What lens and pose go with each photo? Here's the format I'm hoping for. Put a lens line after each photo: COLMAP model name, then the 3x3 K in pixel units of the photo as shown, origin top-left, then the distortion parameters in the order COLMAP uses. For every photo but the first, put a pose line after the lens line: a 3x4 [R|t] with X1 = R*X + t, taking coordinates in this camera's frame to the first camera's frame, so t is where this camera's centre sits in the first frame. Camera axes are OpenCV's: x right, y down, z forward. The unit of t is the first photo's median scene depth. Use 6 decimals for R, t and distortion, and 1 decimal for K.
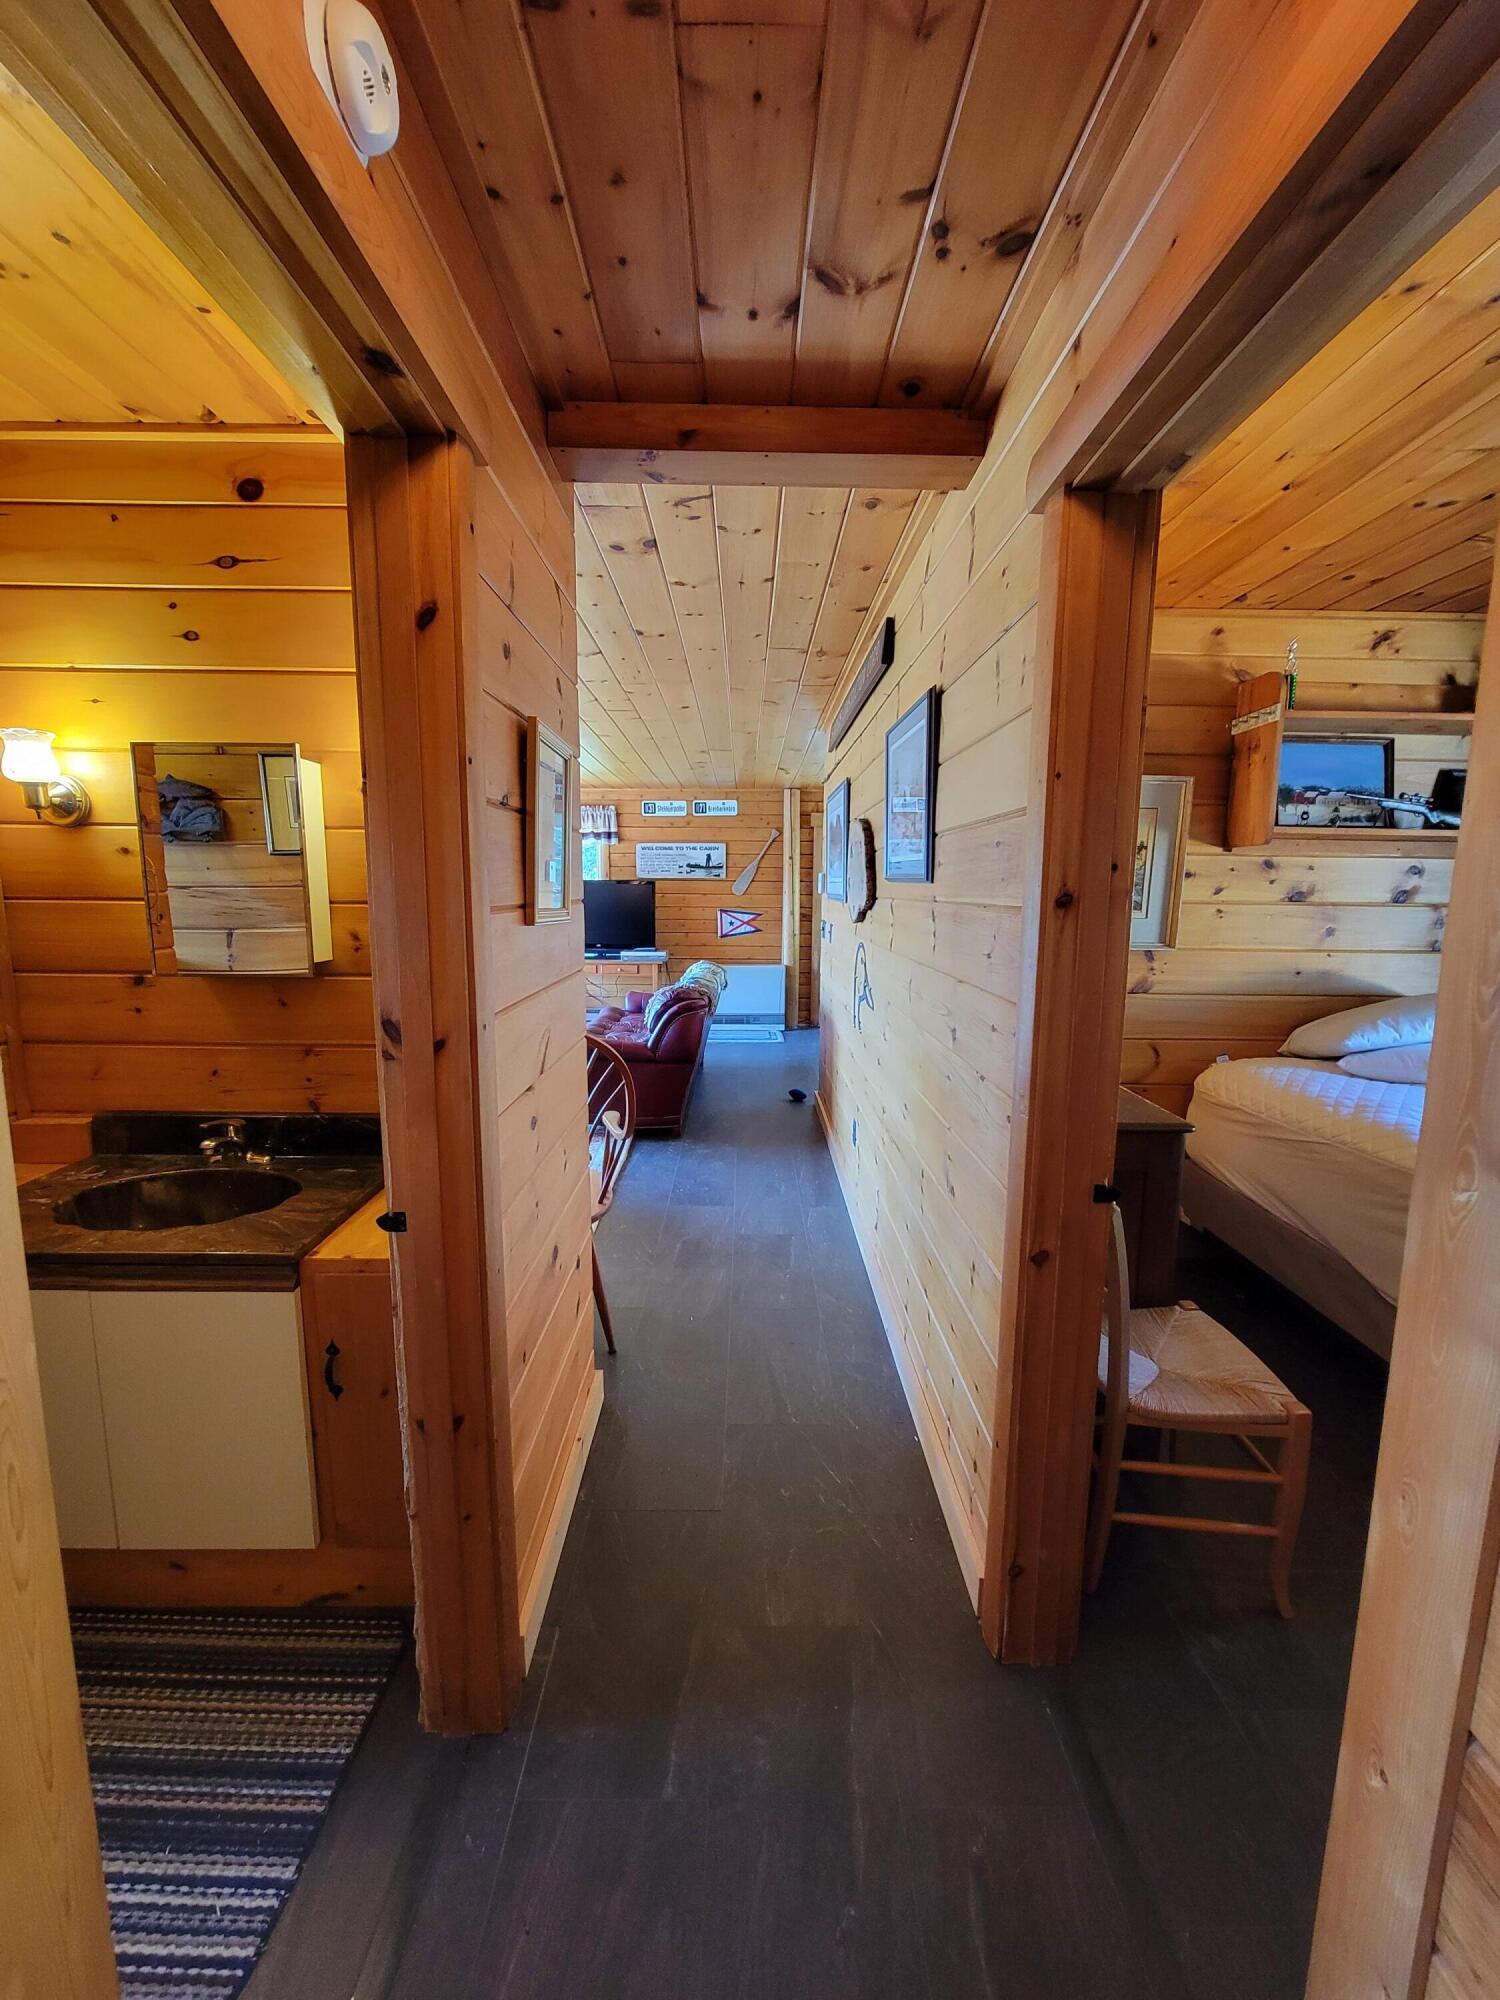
lens RADIAL K [[813.0, 0, 756.0], [0, 813.0, 1002.2], [0, 0, 1]] dist [-0.003239, -0.000426]
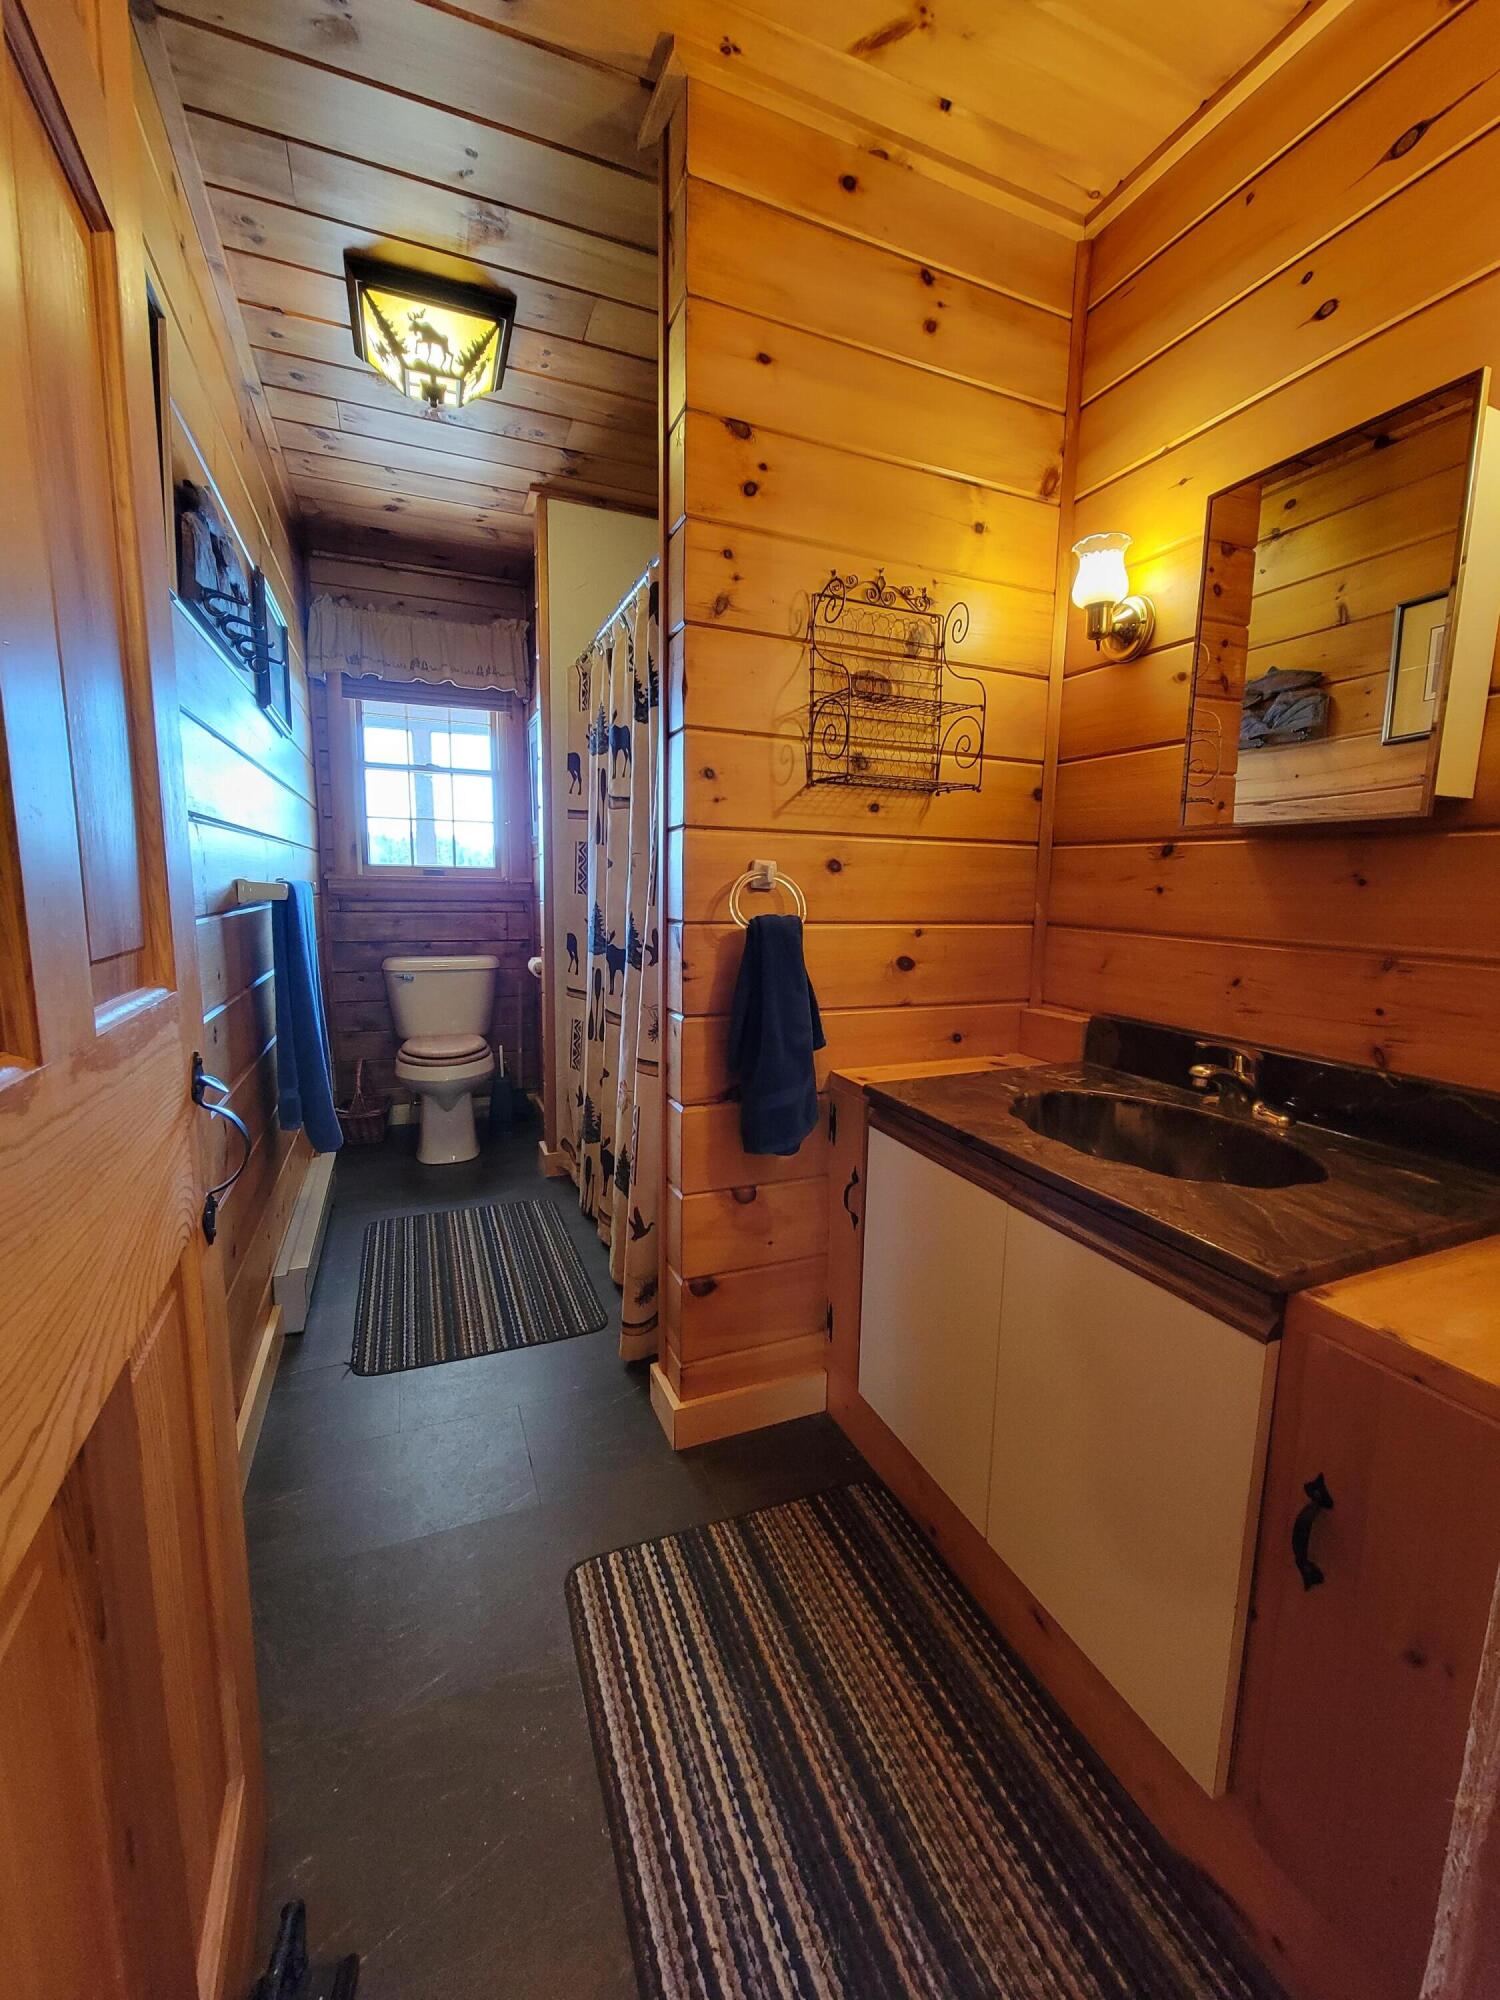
lens RADIAL K [[813.0, 0, 756.0], [0, 813.0, 1002.2], [0, 0, 1]] dist [-0.003239, -0.000426]
pose [[0.379473, 0.134466, -0.915379, -0.195675], [-0.146889, 0.985590, 0.083886, 0.114249], [0.913468, 0.102627, 0.393756, 0.376457]]
